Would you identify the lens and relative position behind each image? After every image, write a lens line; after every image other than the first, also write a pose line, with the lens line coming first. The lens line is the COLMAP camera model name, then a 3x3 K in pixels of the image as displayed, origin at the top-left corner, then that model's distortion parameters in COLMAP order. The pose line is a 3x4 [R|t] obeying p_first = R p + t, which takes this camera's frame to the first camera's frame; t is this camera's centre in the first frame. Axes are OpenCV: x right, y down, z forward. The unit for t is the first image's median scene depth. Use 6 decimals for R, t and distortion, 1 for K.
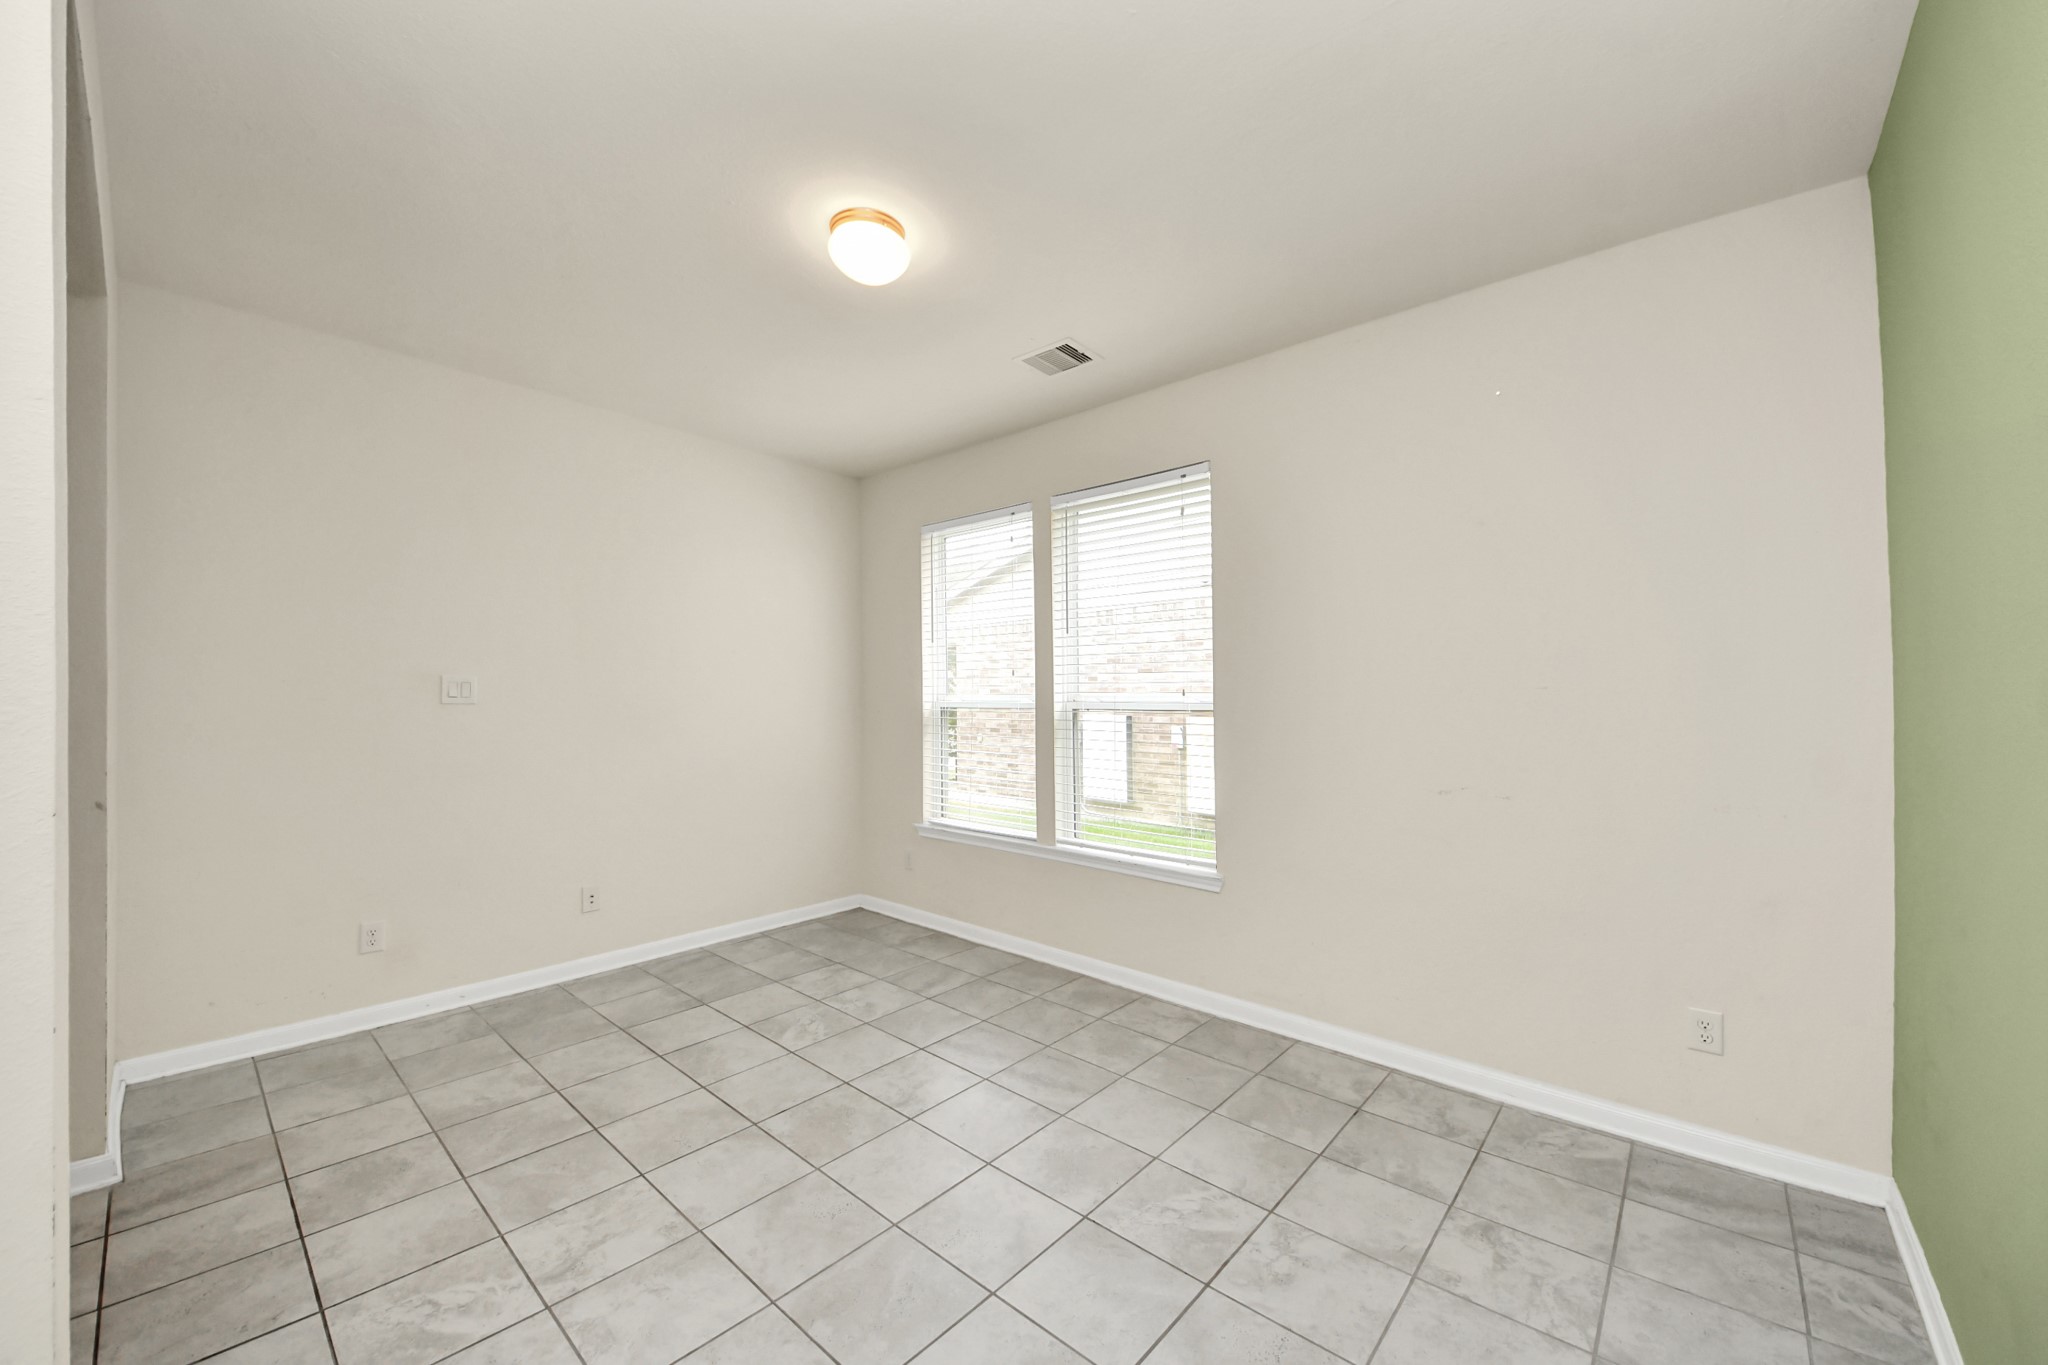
lens RADIAL K [[733.3, 0, 981.5], [0, 733.3, 698.8], [0, 0, 1]] dist [0.000260, -0.003470]
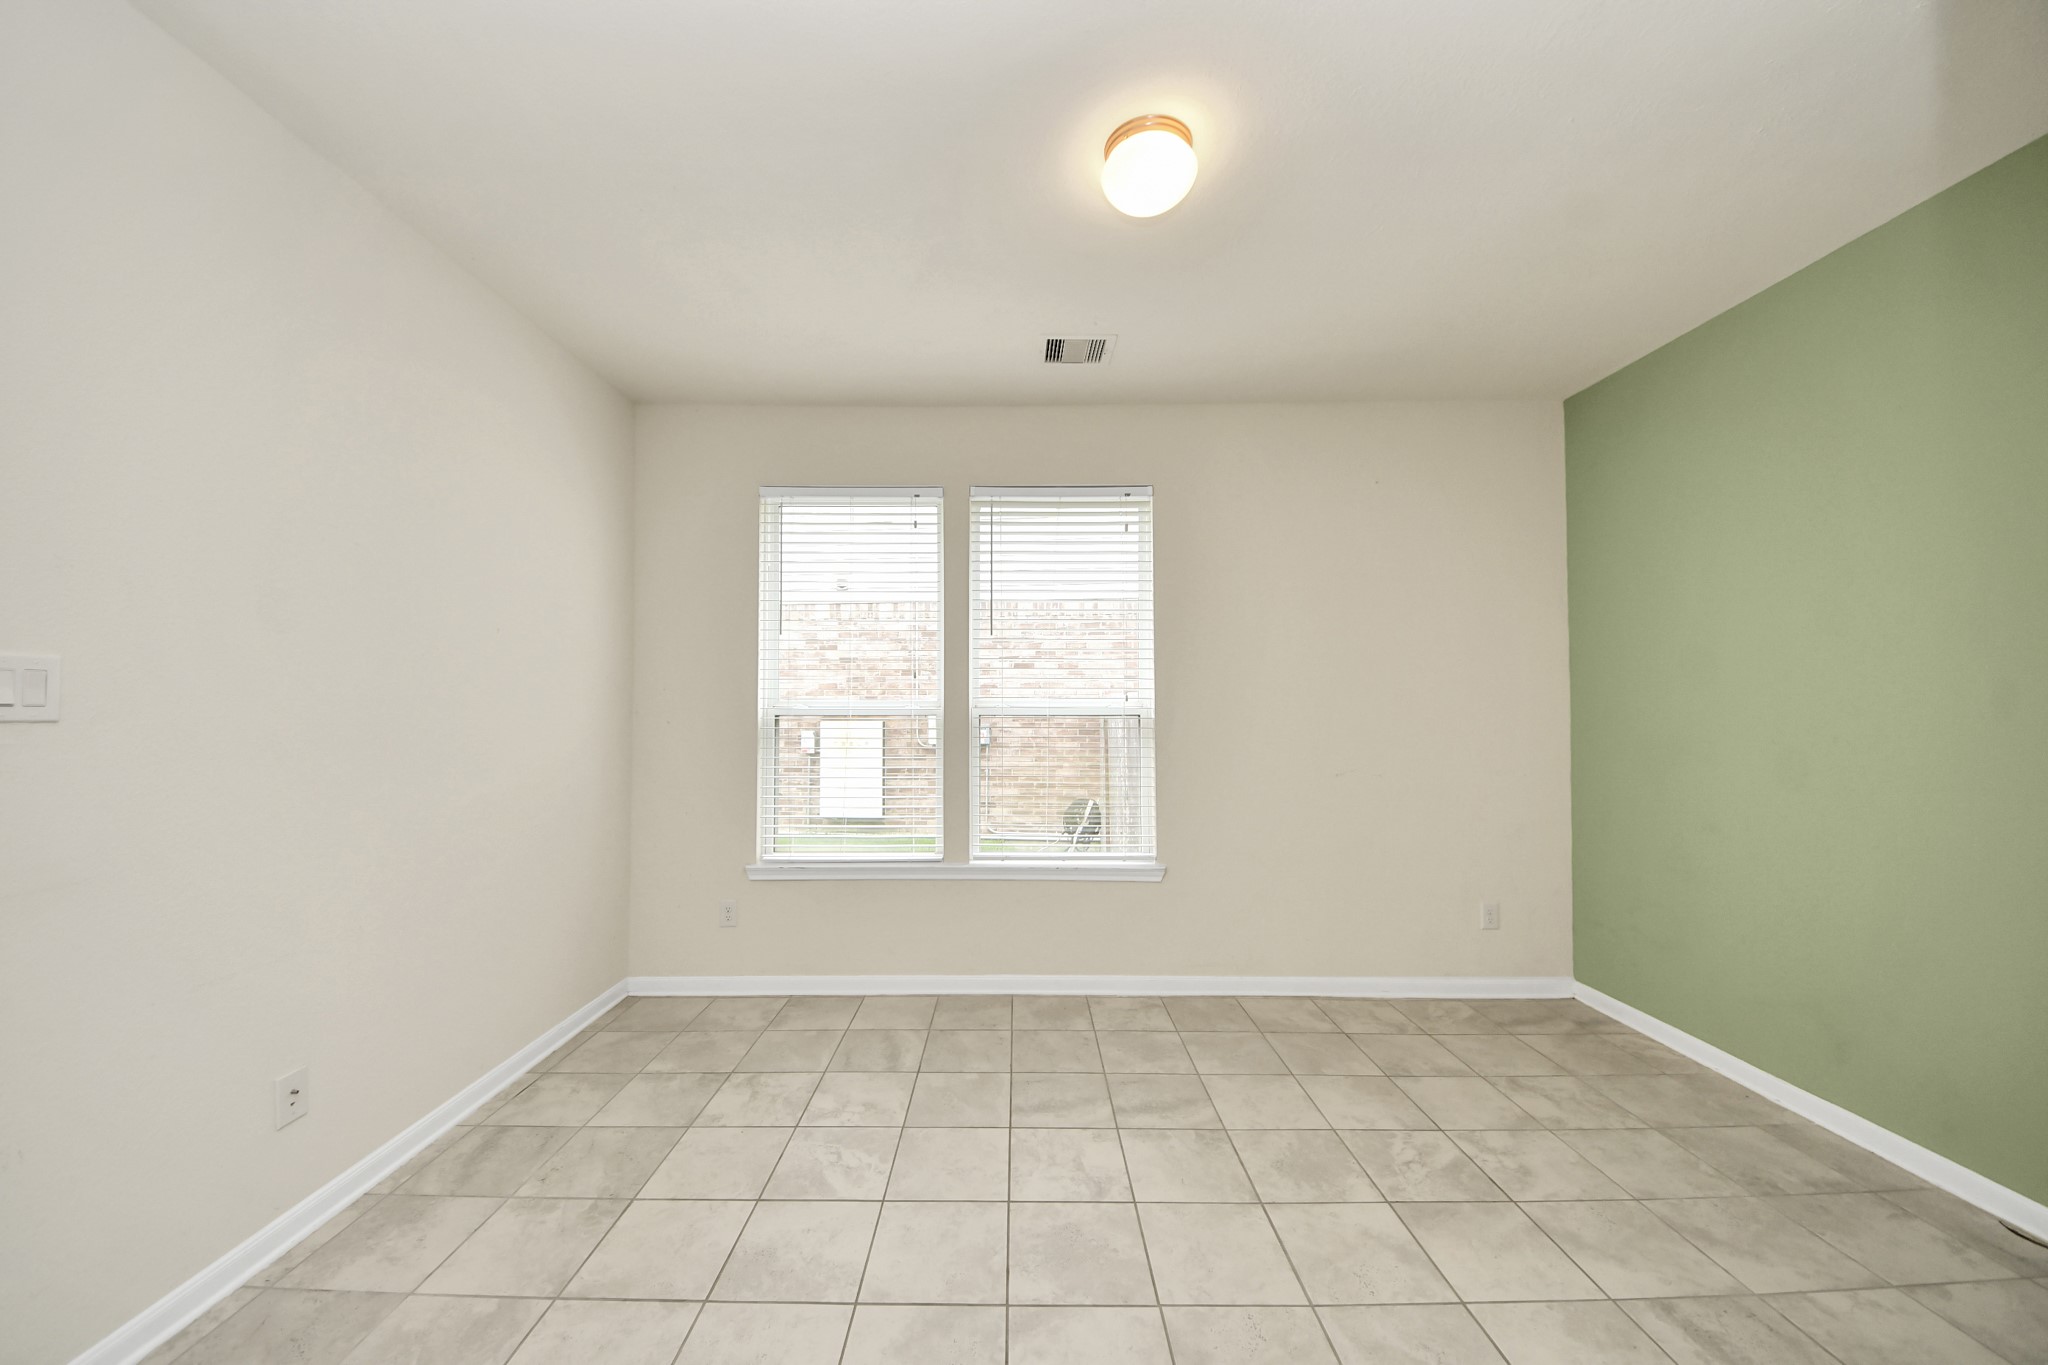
lens RADIAL K [[733.3, 0, 994.2], [0, 733.3, 685.9], [0, 0, 1]] dist [0.000260, -0.003470]
pose [[0.757411, 0.009534, 0.652868, -0.563671], [0.003776, 0.999813, -0.018981, -0.006633], [-0.652927, 0.016841, 0.757234, 0.326510]]
